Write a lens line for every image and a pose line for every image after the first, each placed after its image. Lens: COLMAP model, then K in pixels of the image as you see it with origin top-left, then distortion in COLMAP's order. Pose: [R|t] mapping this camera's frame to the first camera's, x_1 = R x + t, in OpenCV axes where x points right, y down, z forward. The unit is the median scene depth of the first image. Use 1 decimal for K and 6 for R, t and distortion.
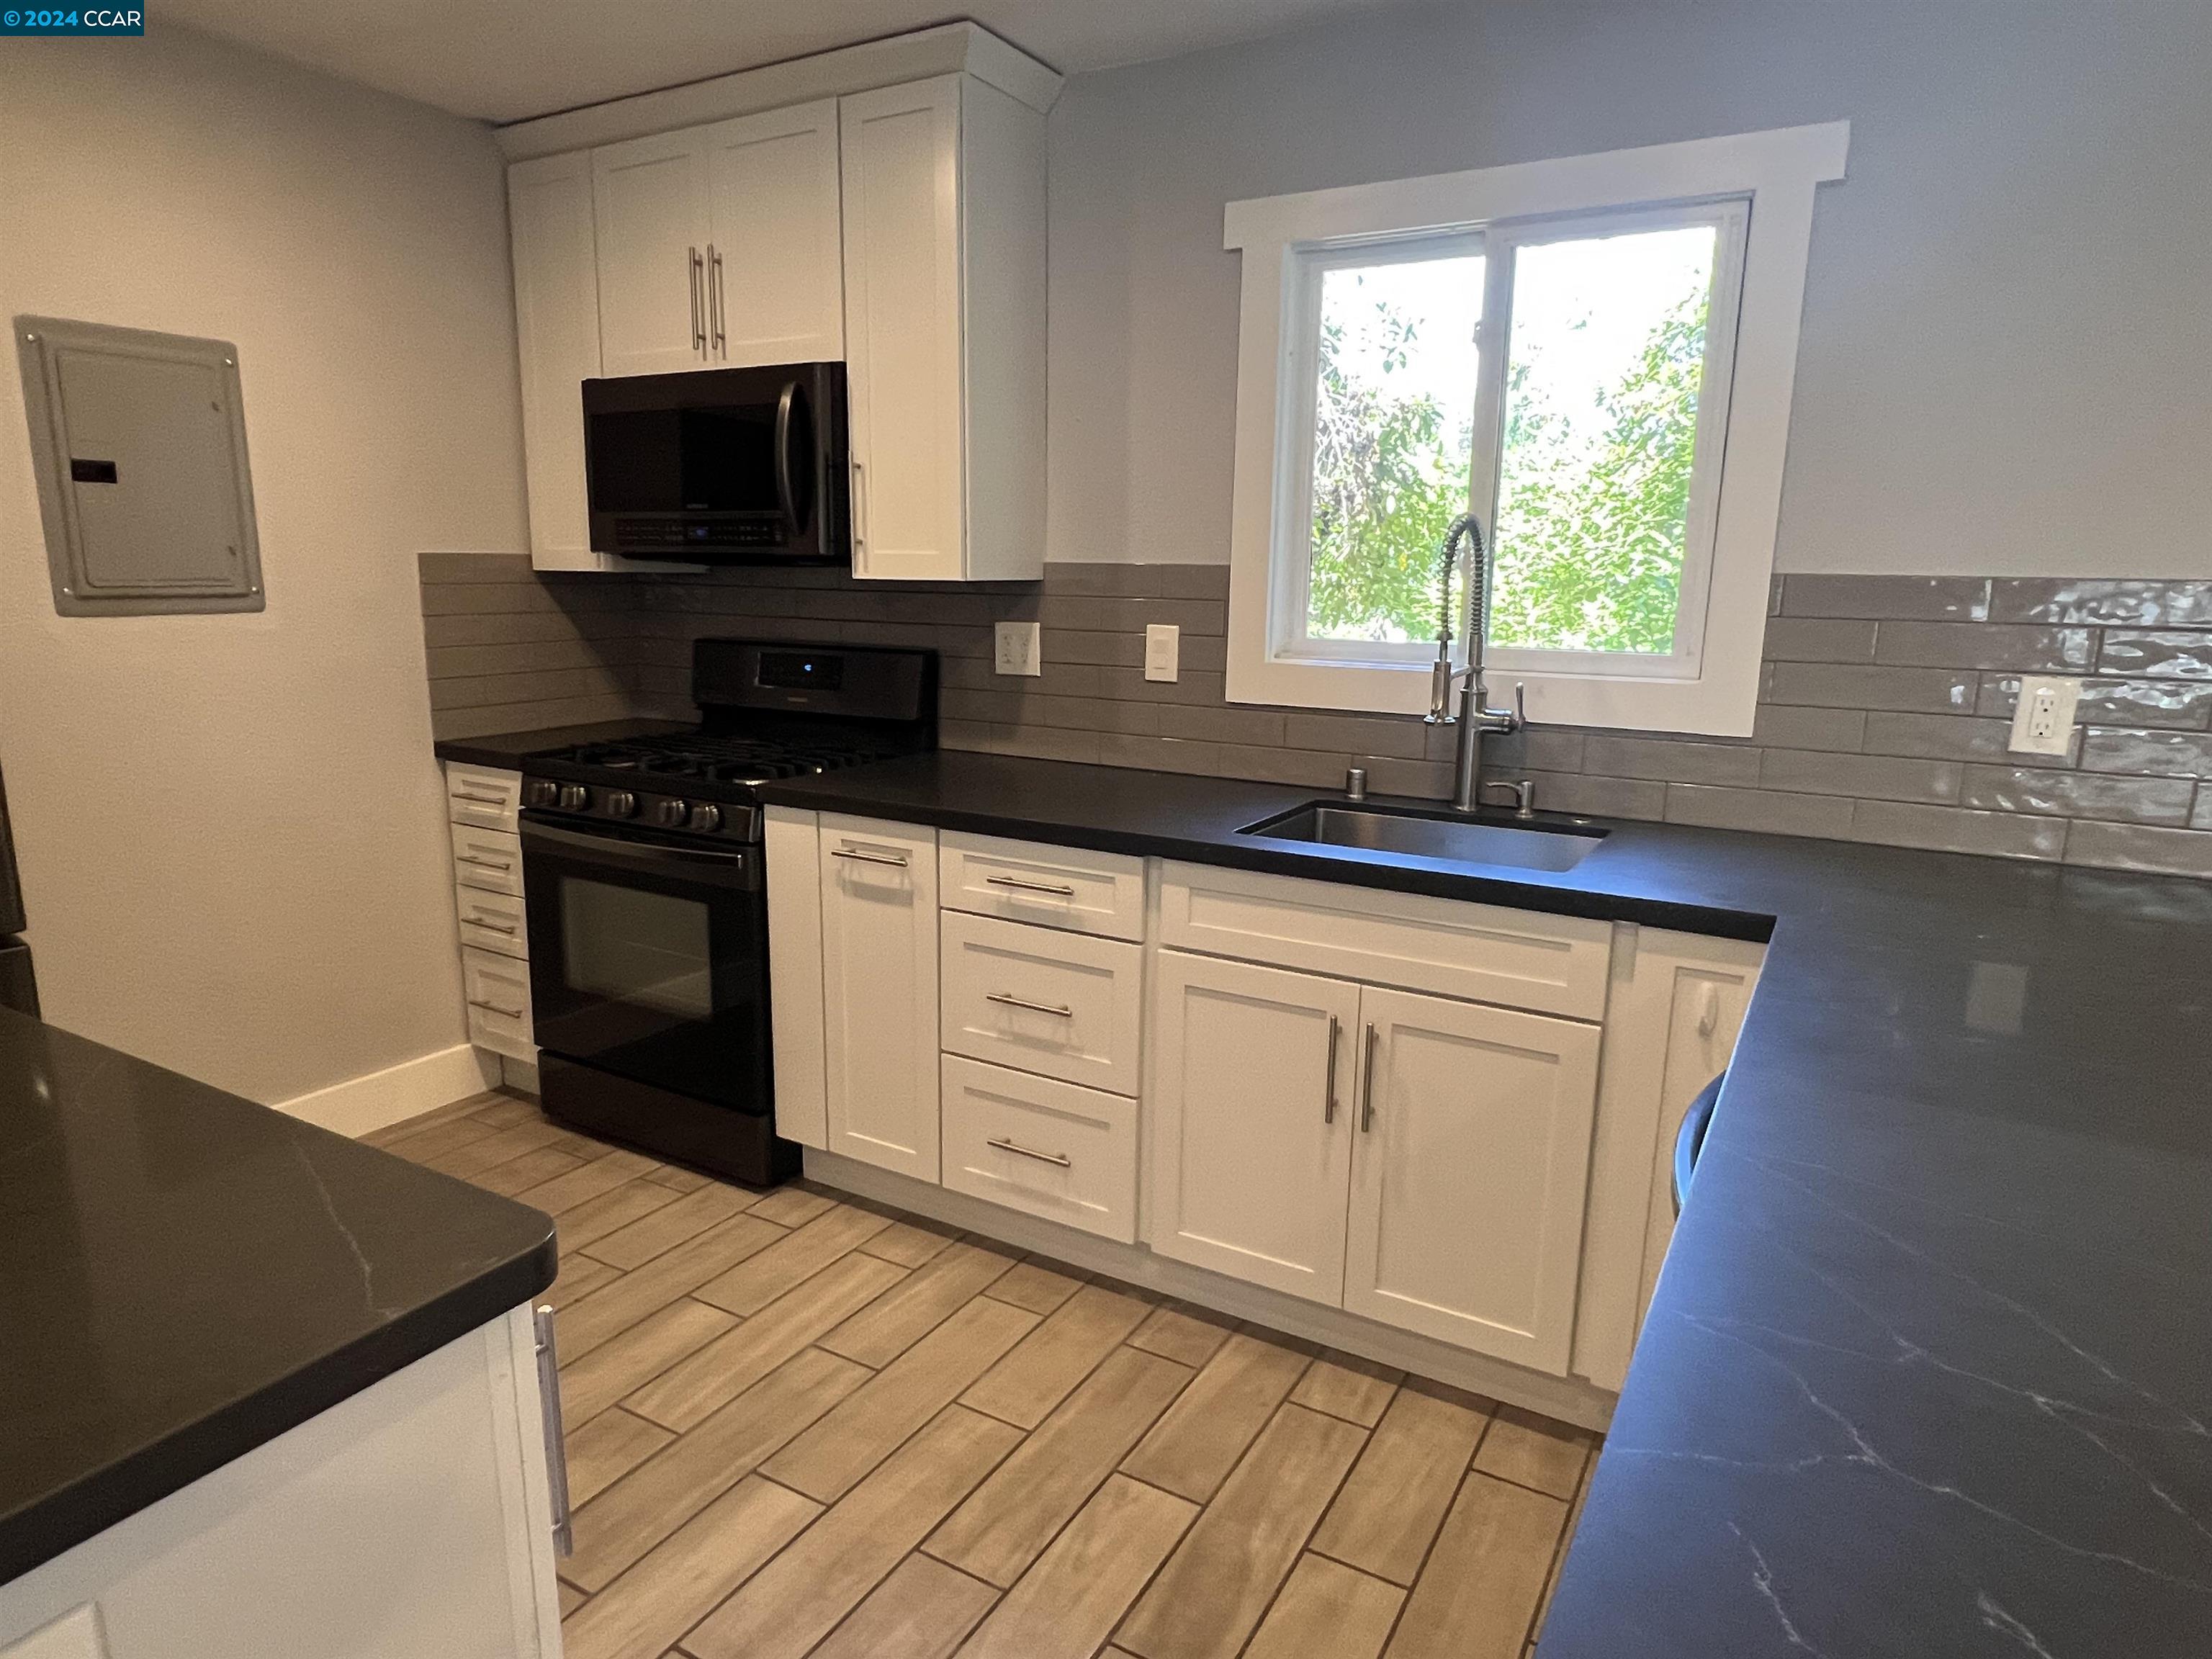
lens RADIAL K [[1334.5, 0, 1102.8], [0, 1334.5, 847.4], [0, 0, 1]] dist [-0.001605, -0.000971]
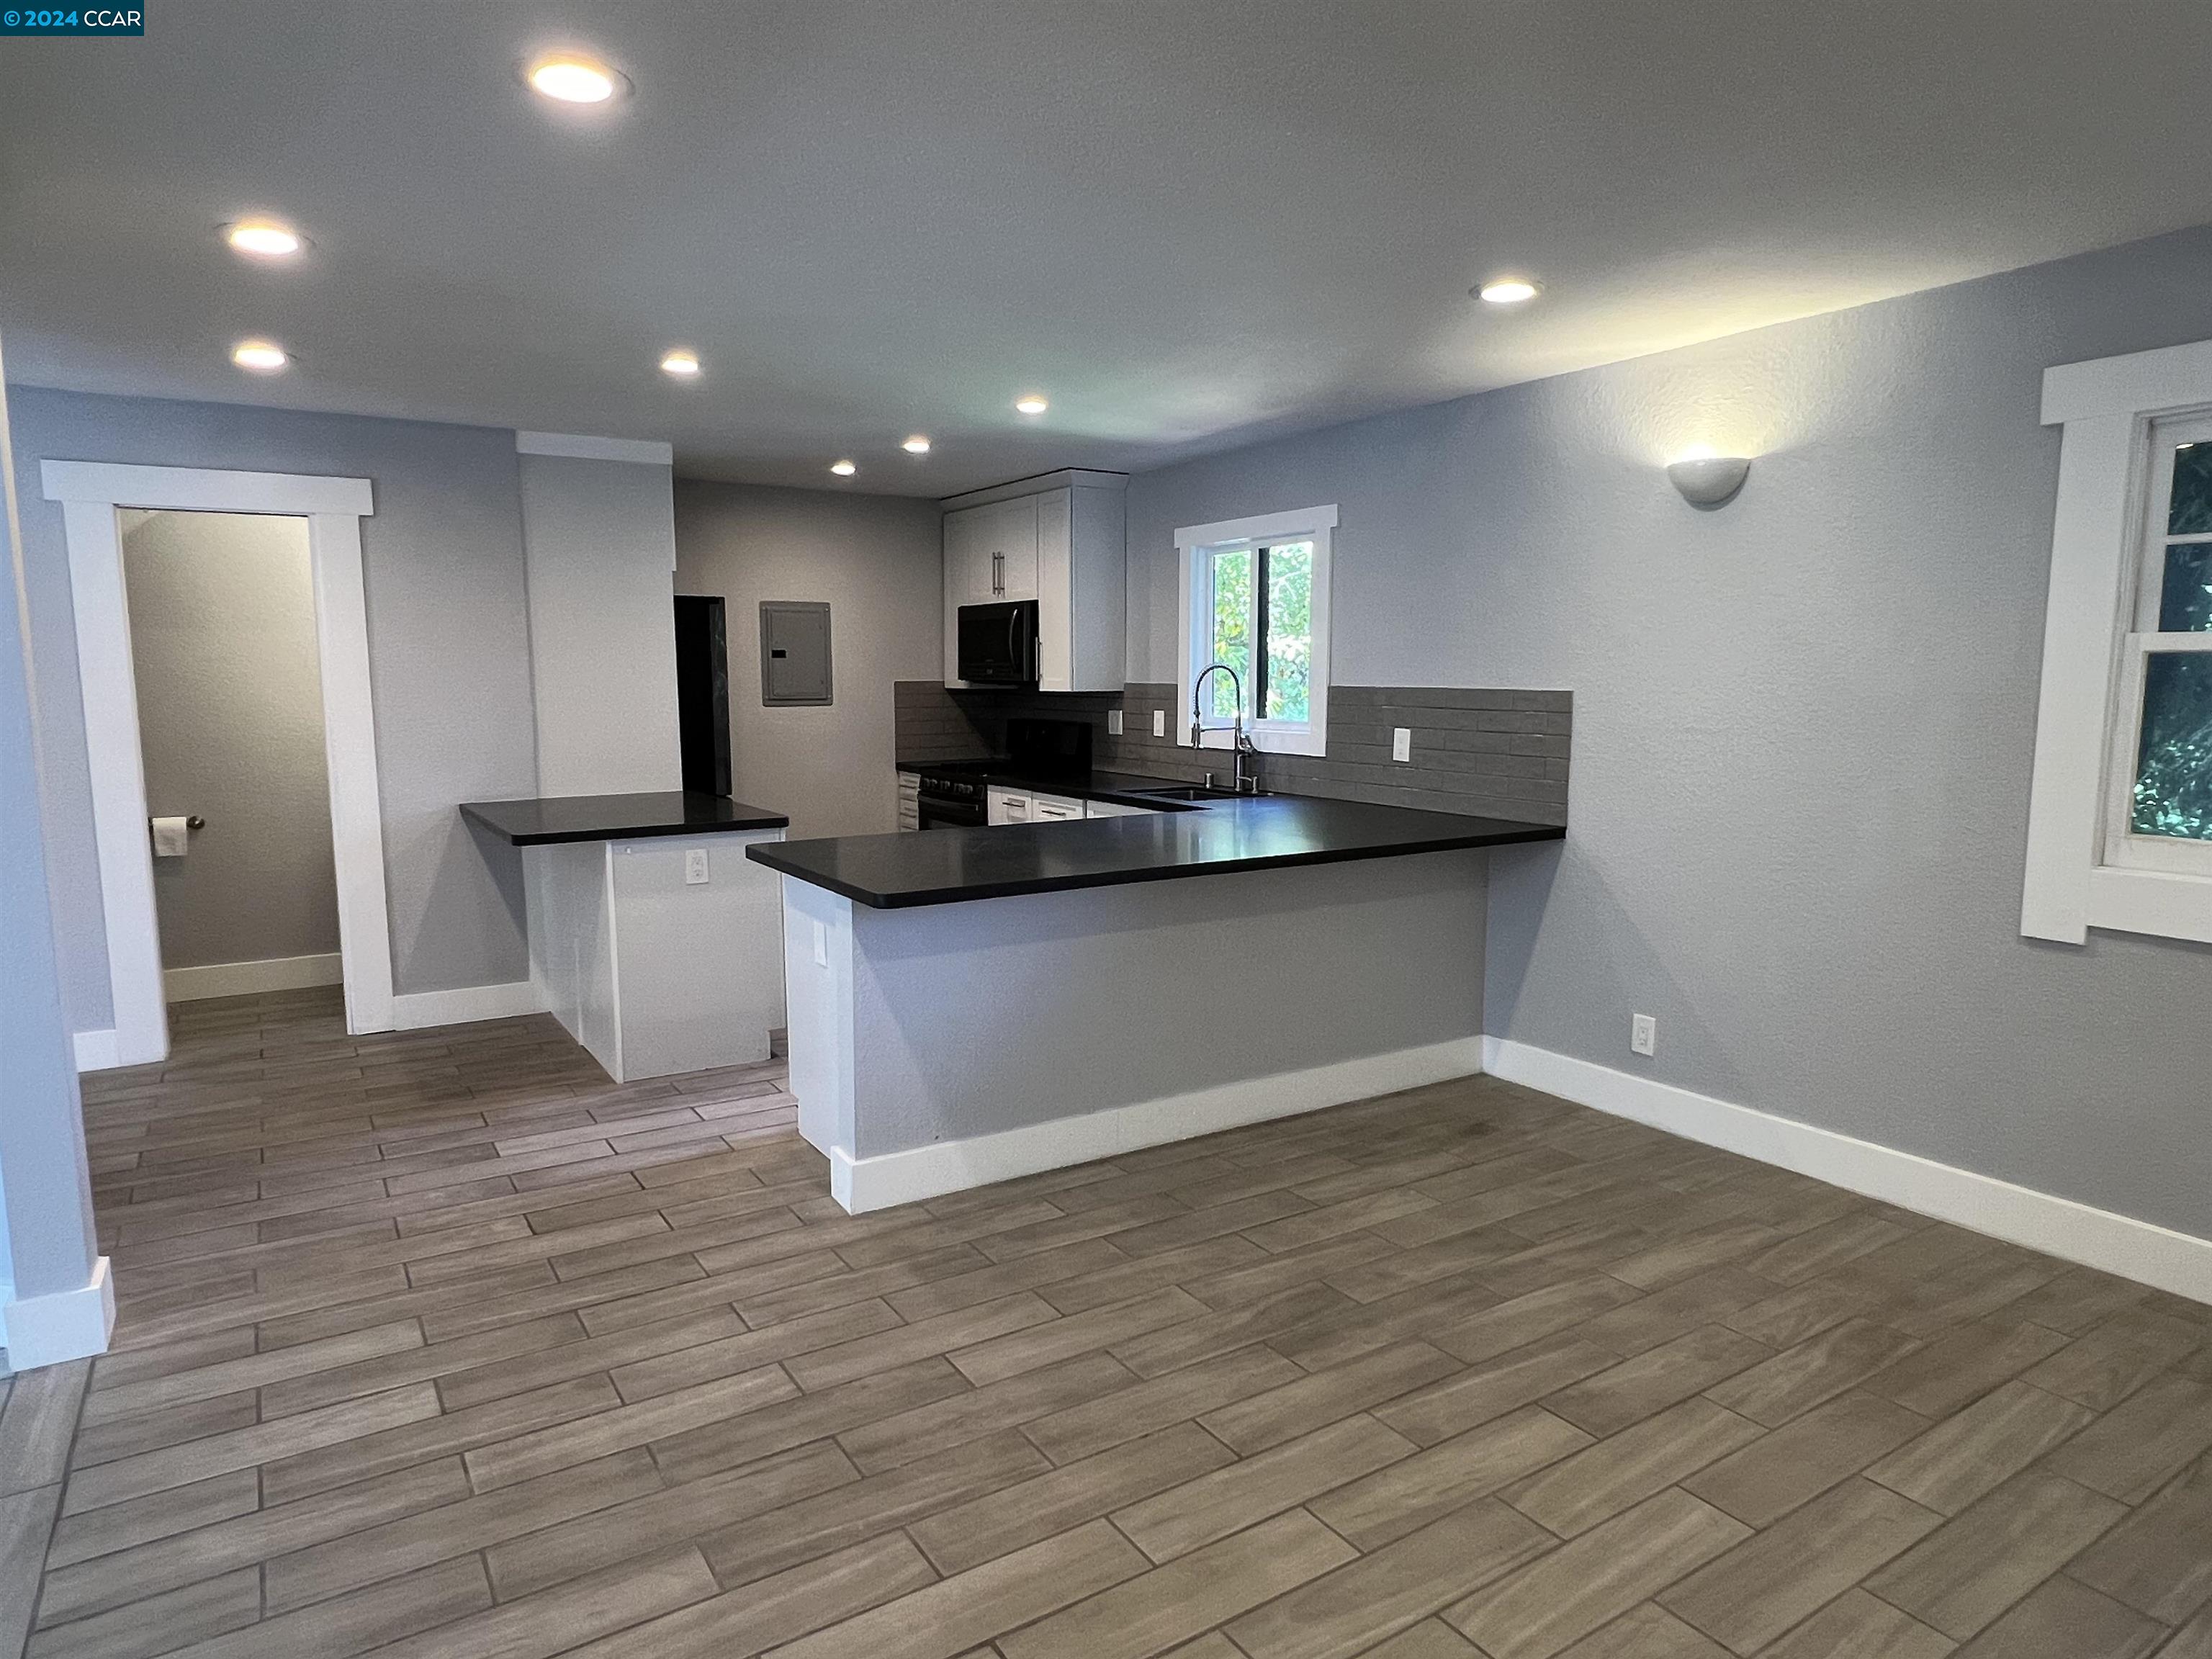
lens RADIAL K [[1334.5, 0, 1102.8], [0, 1334.5, 847.4], [0, 0, 1]] dist [-0.001605, -0.000971]
pose [[0.890651, 0.045592, -0.452397, 0.958472], [-0.083430, 0.994454, -0.064032, 0.203305], [0.446969, 0.094774, 0.889515, -0.964664]]
